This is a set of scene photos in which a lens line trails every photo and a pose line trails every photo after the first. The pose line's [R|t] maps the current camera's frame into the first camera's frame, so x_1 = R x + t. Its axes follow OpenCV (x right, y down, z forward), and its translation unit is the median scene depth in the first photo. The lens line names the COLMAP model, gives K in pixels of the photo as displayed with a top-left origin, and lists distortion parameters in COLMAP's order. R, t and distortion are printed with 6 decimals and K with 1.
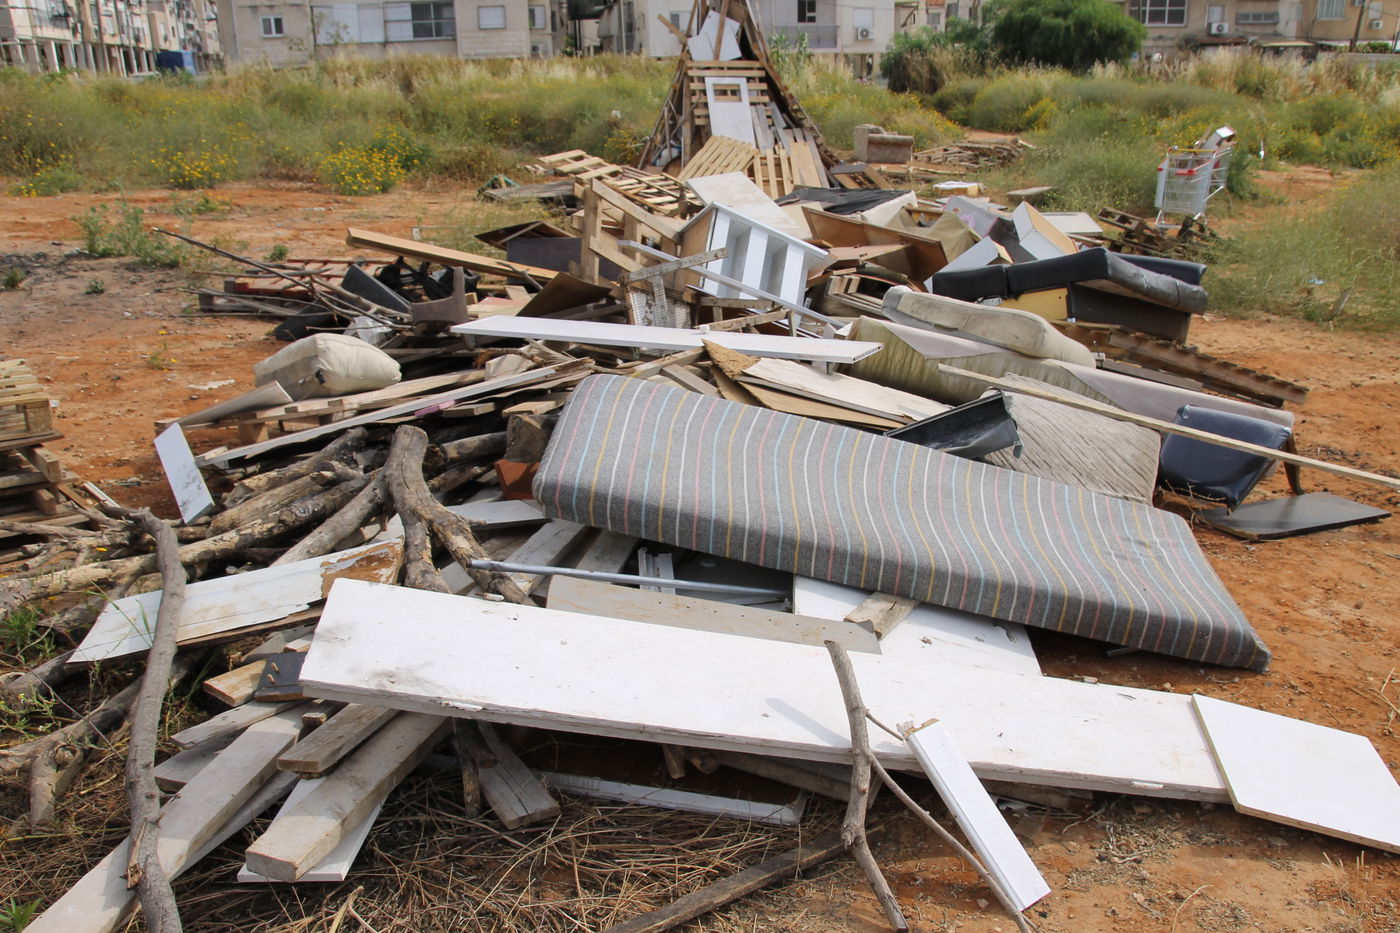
lens RADIAL K [[1176.8, 0, 700.0], [0, 1176.8, 466.5], [0, 0, 1]] dist [-0.146295, 0.147981]
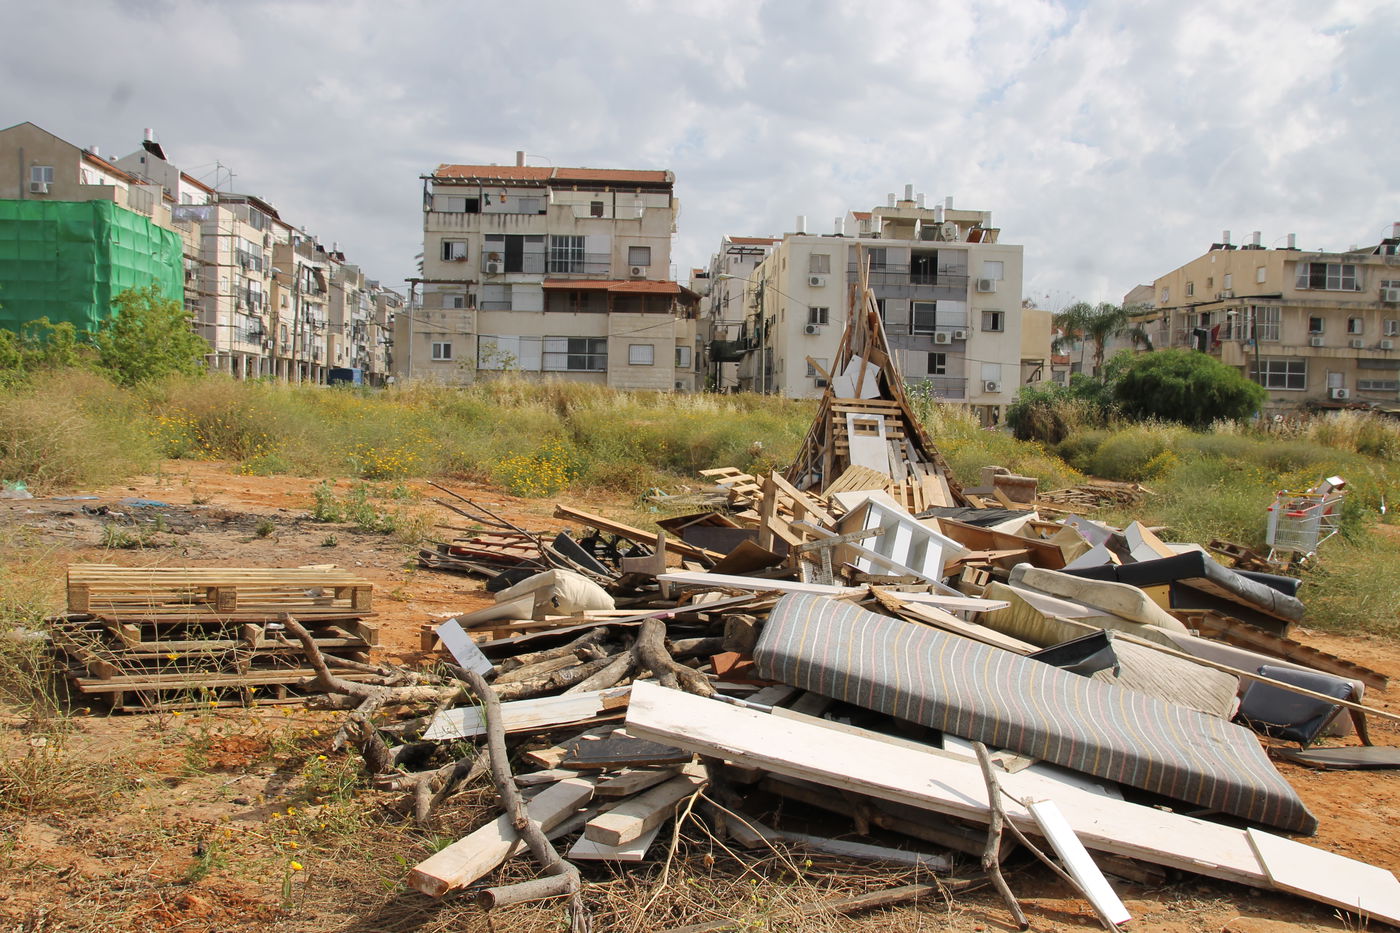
lens RADIAL K [[1182.8, 0, 700.0], [0, 1182.8, 466.5], [0, 0, 1]] dist [-0.146992, 0.148018]
pose [[0.992925, 0.053228, -0.106147, -0.012441], [-0.080831, 0.957805, -0.275817, 0.033827], [0.086987, 0.282446, 0.955331, -0.068129]]
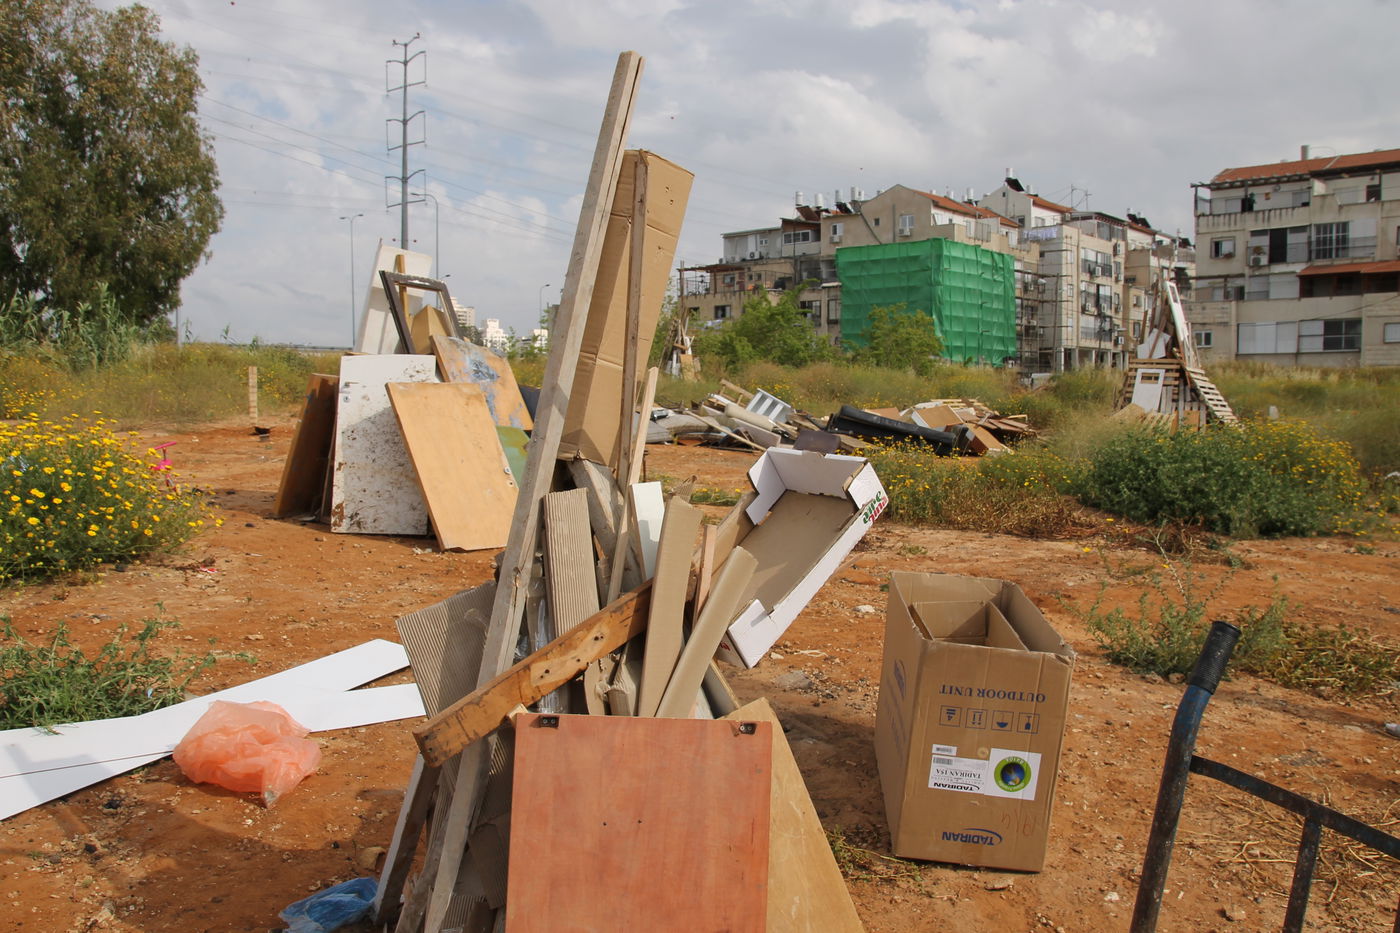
lens RADIAL K [[1176.8, 0, 700.0], [0, 1176.8, 466.5], [0, 0, 1]] dist [-0.146295, 0.147981]
pose [[0.613179, 0.069624, -0.786870, 0.934289], [-0.269379, 0.954831, -0.125432, 0.164414], [0.742594, 0.288879, 0.604238, -0.393412]]
